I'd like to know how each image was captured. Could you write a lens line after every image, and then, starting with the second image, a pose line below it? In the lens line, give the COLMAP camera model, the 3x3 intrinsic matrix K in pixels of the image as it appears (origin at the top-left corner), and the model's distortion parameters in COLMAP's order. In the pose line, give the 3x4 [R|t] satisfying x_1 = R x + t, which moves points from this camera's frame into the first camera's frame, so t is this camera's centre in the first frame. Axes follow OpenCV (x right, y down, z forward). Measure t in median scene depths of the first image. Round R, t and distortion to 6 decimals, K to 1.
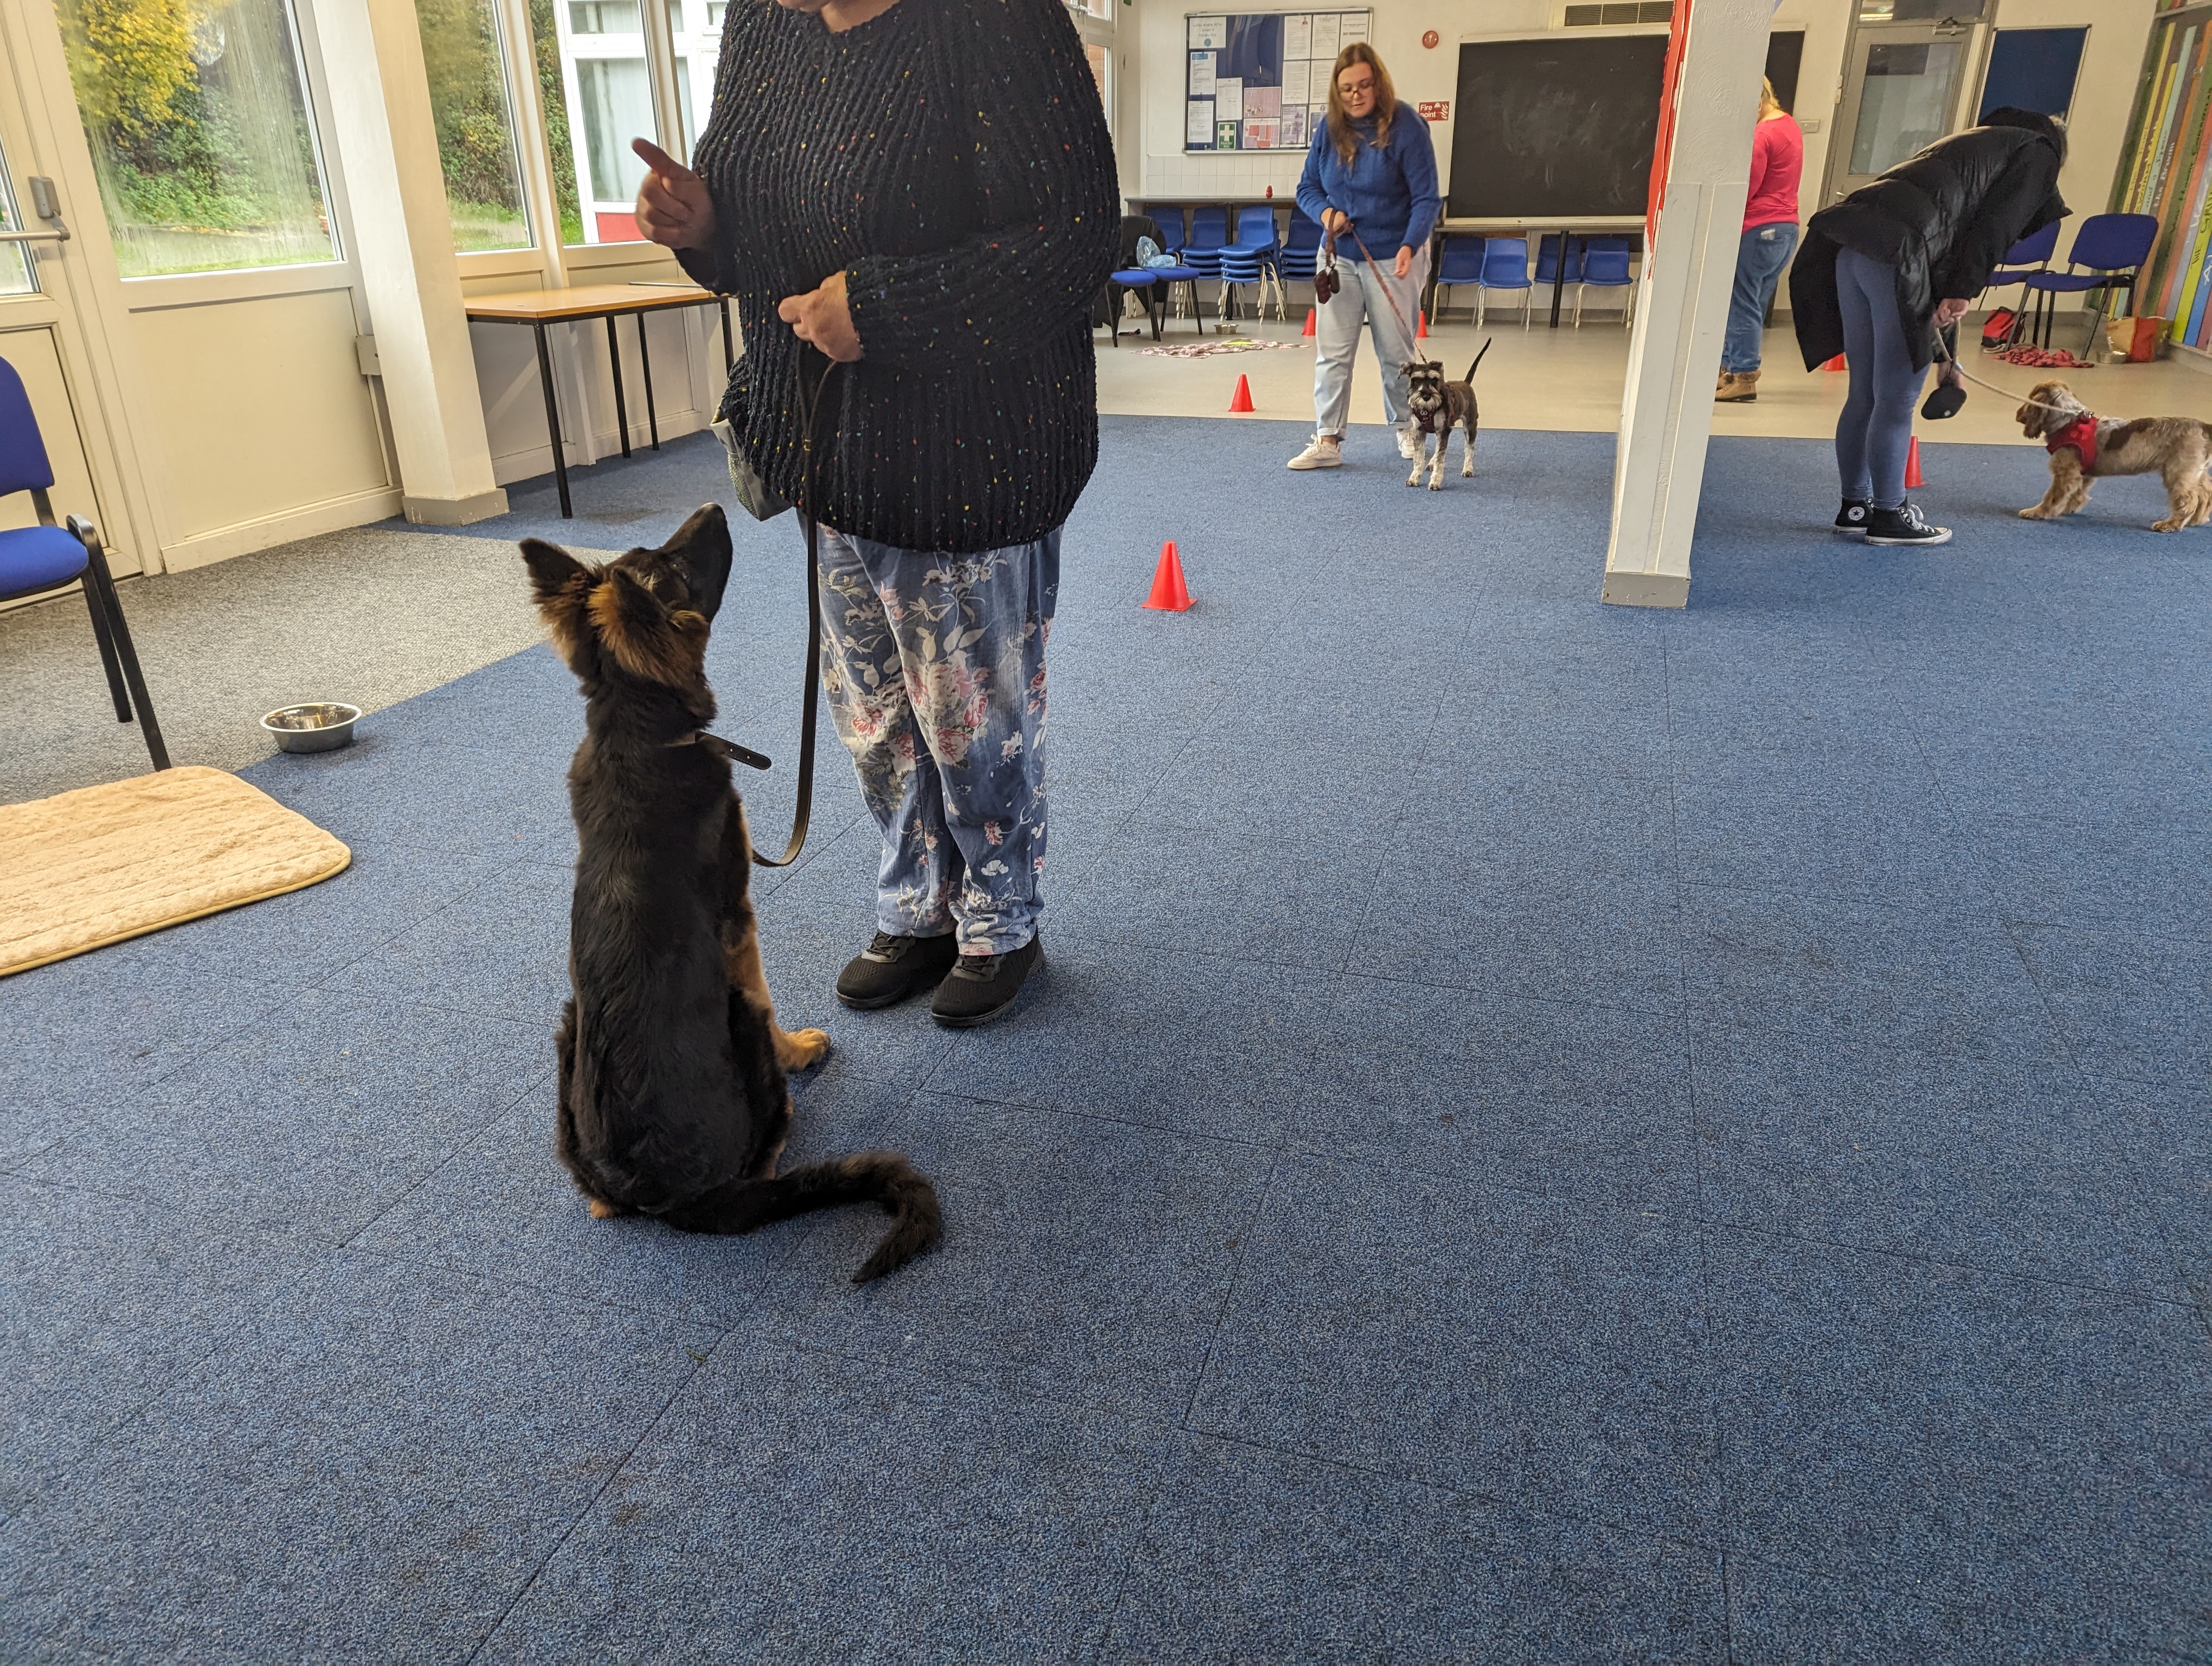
lens RADIAL K [[1544.7, 0, 1106.0], [0, 1544.7, 833.0], [0, 0, 1]] dist [0.067162, -0.044949]
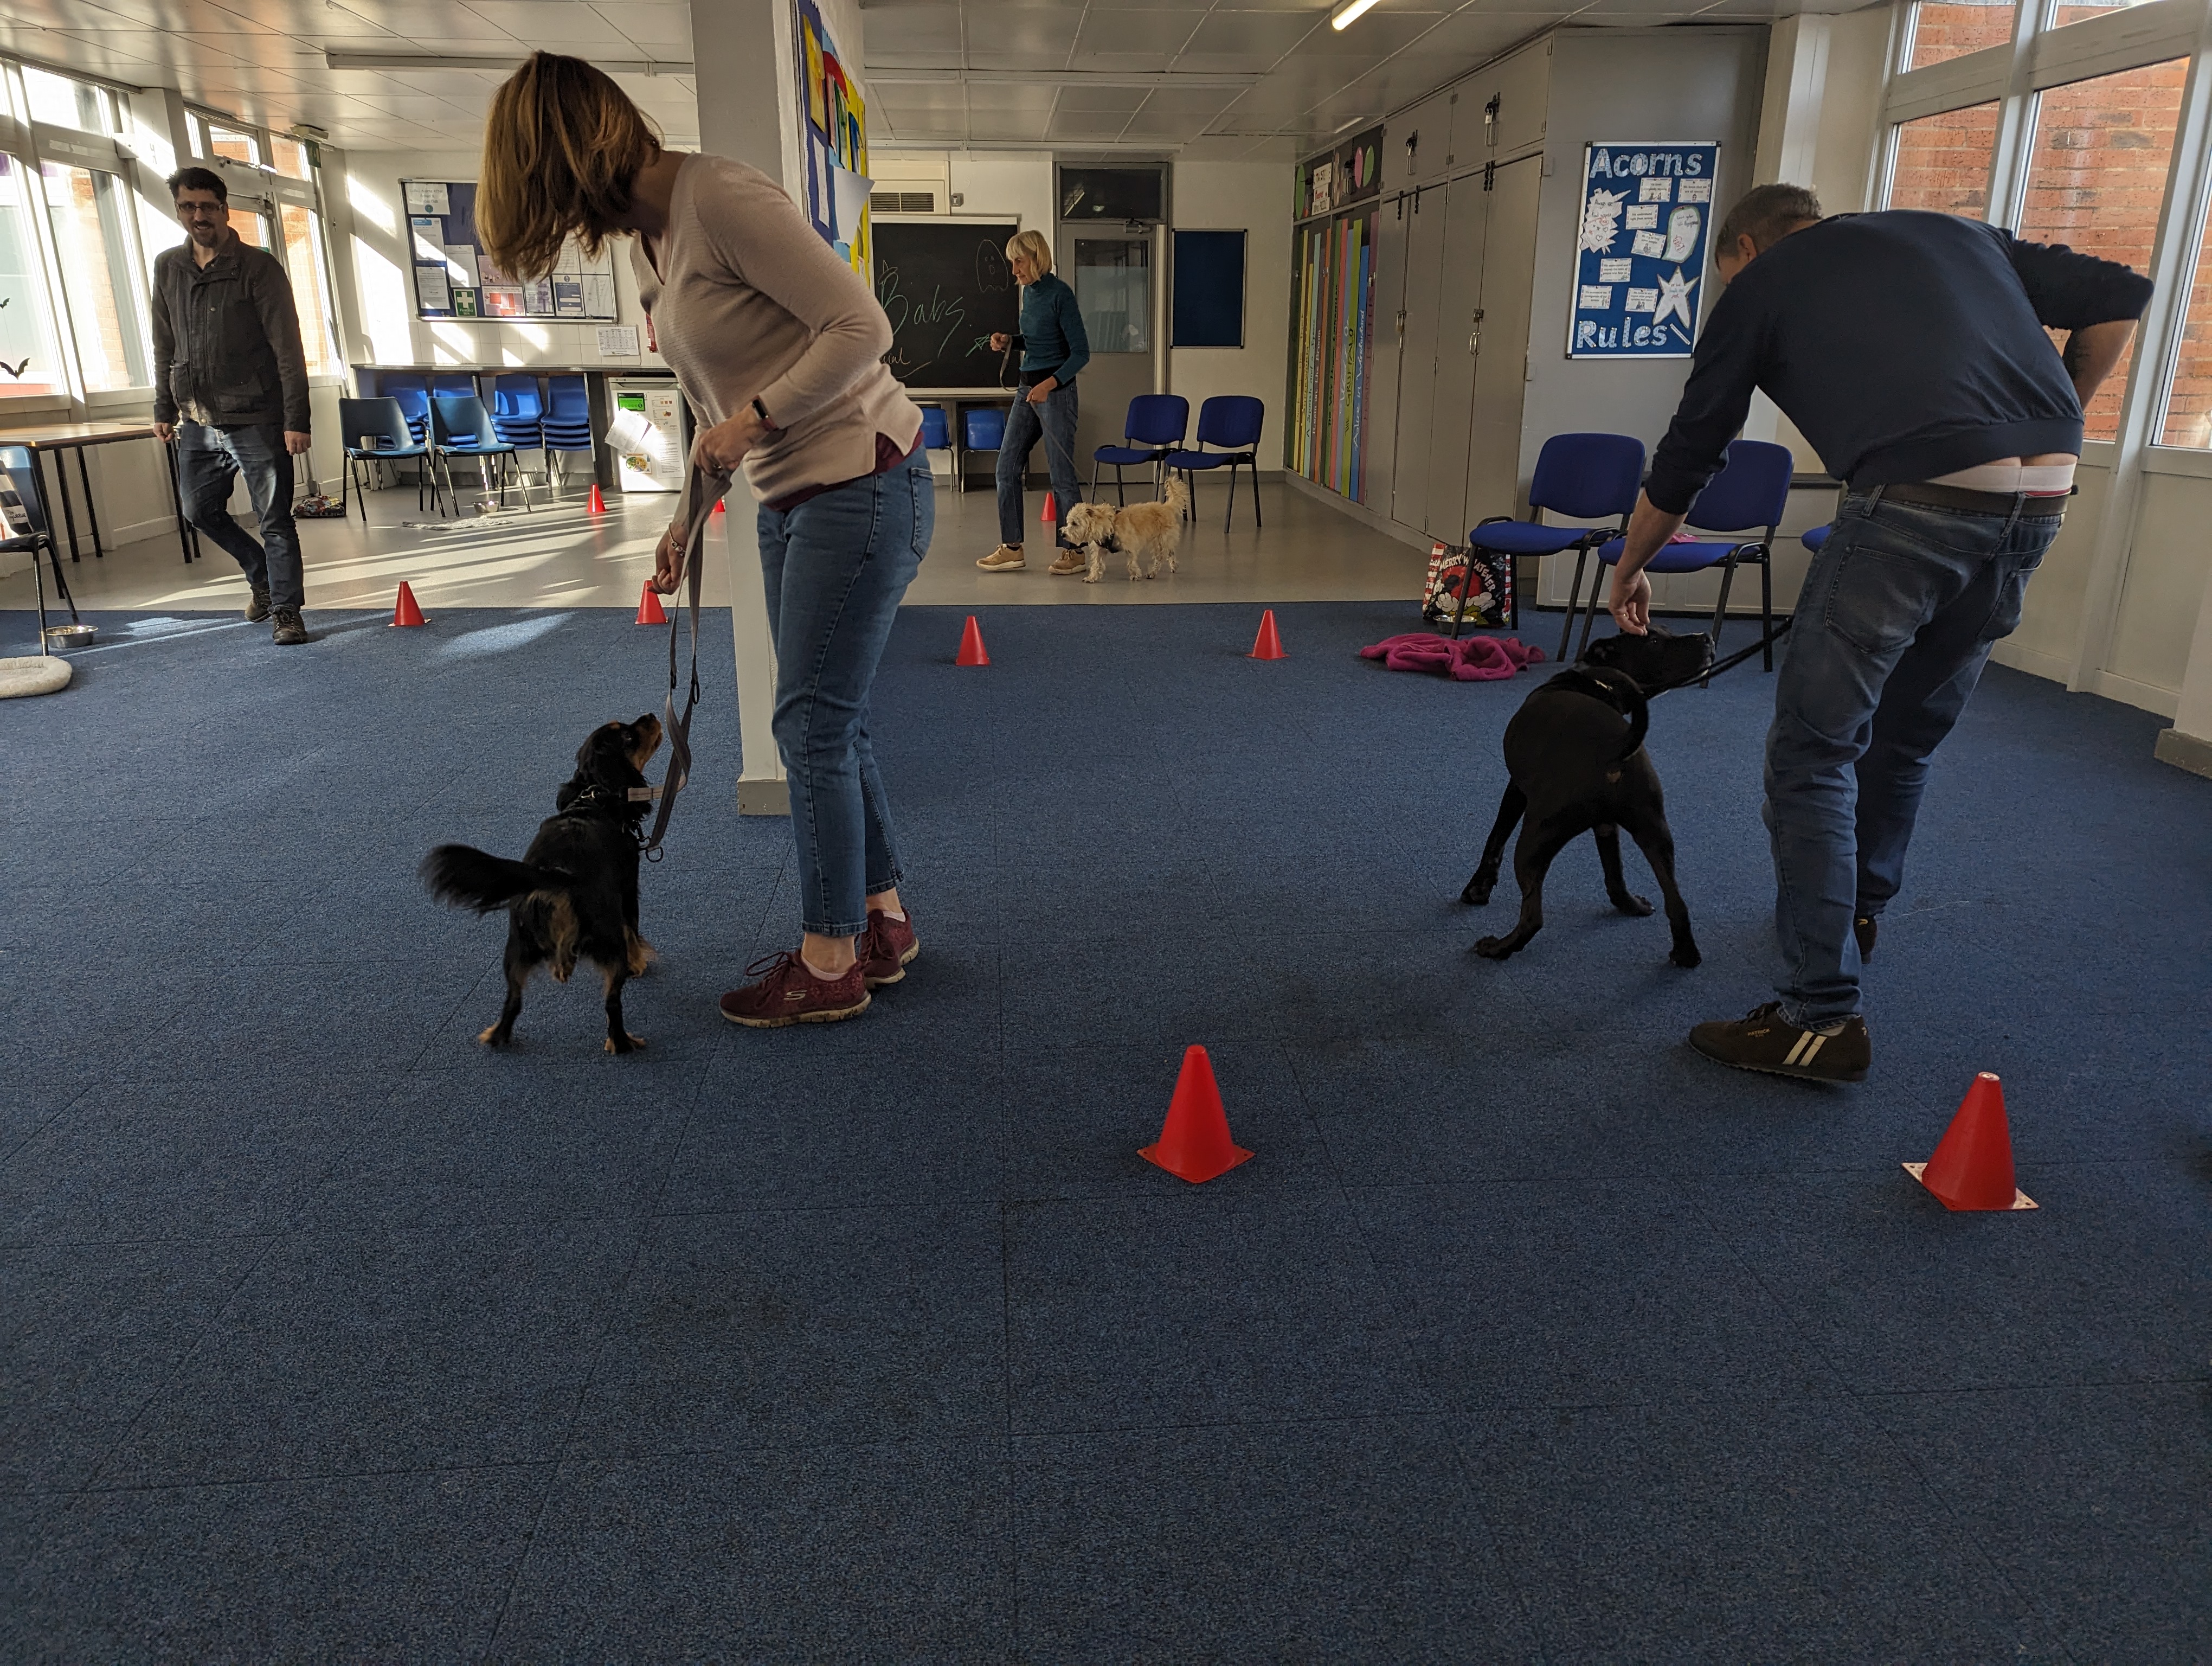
lens RADIAL K [[1540.2, 0, 1100.4], [0, 1540.2, 792.3], [0, 0, 1]] dist [0.078604, -0.059687]
pose [[0.932584, -0.099207, 0.347051, 0.168886], [0.137479, 0.986642, -0.087390, -0.042489], [-0.333745, 0.129211, 0.933766, 0.061698]]
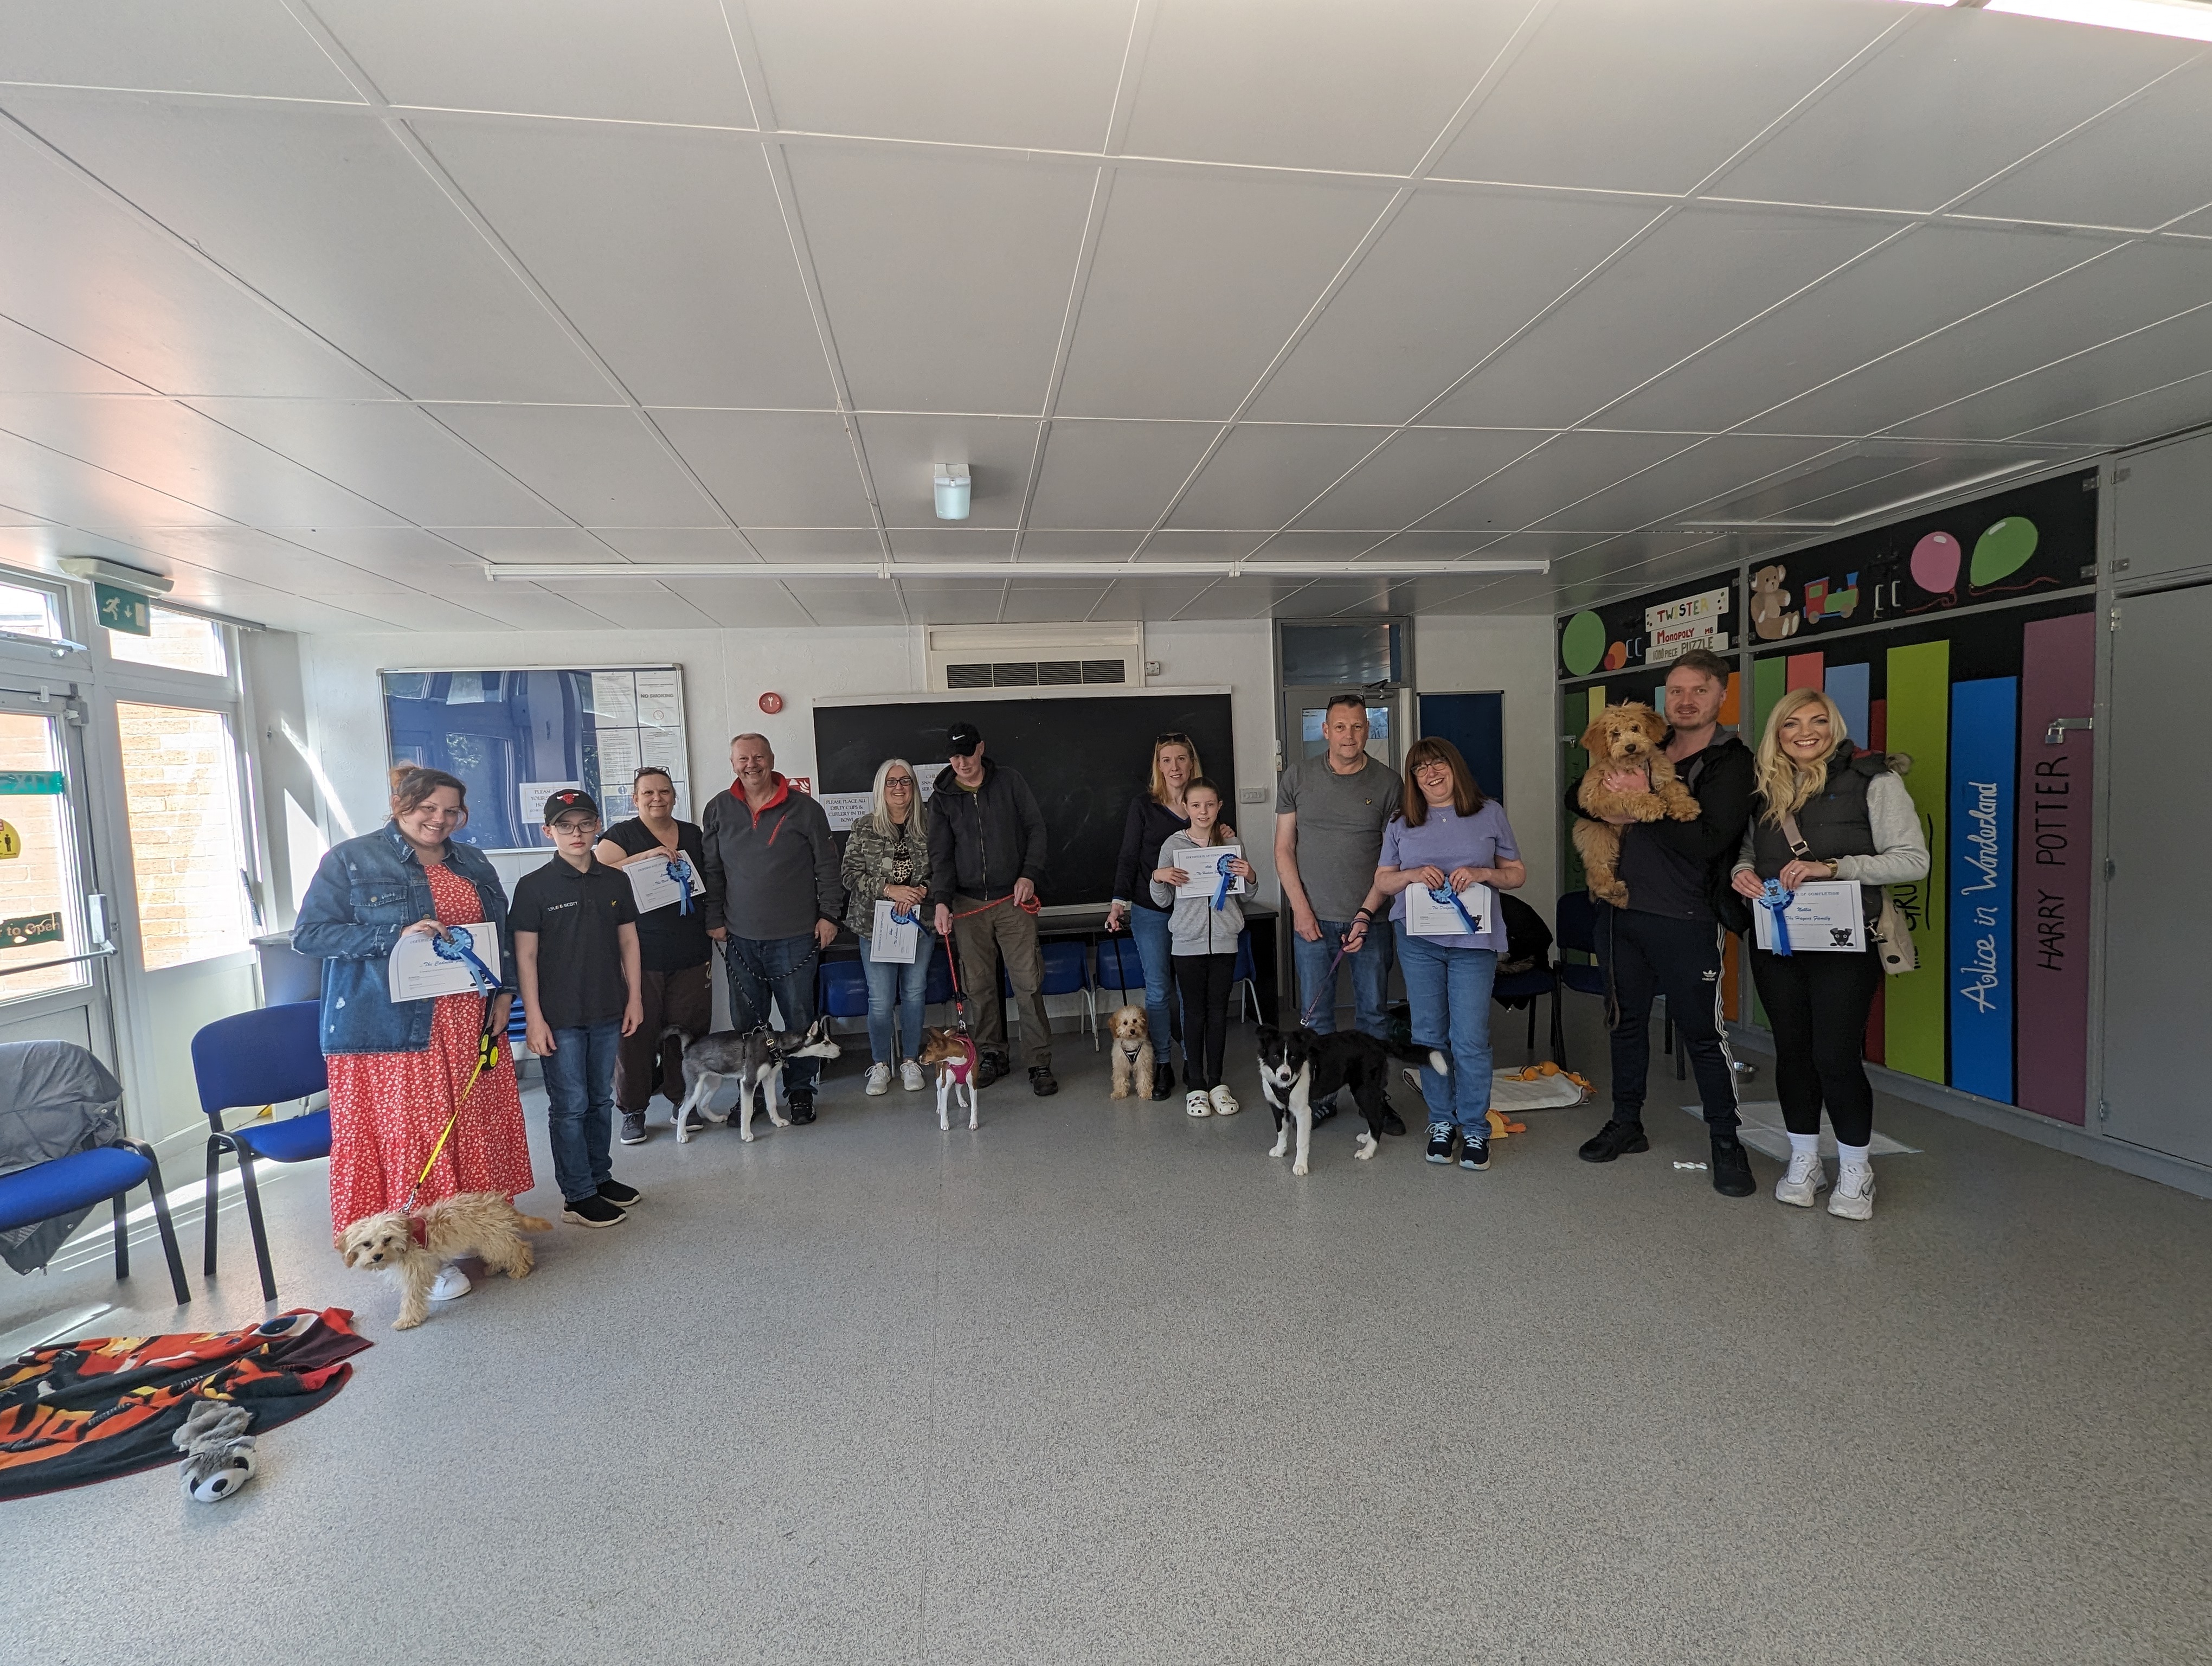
lens RADIAL K [[914.5, 0, 1106.0], [0, 914.5, 833.0], [0, 0, 1]] dist [-0.001460, -0.000130]
pose [[0.895699, -0.058723, 0.440766, 0.324991], [0.210728, 0.928920, -0.304470, -0.601596], [-0.391557, 0.365595, 0.844407, 1.262575]]
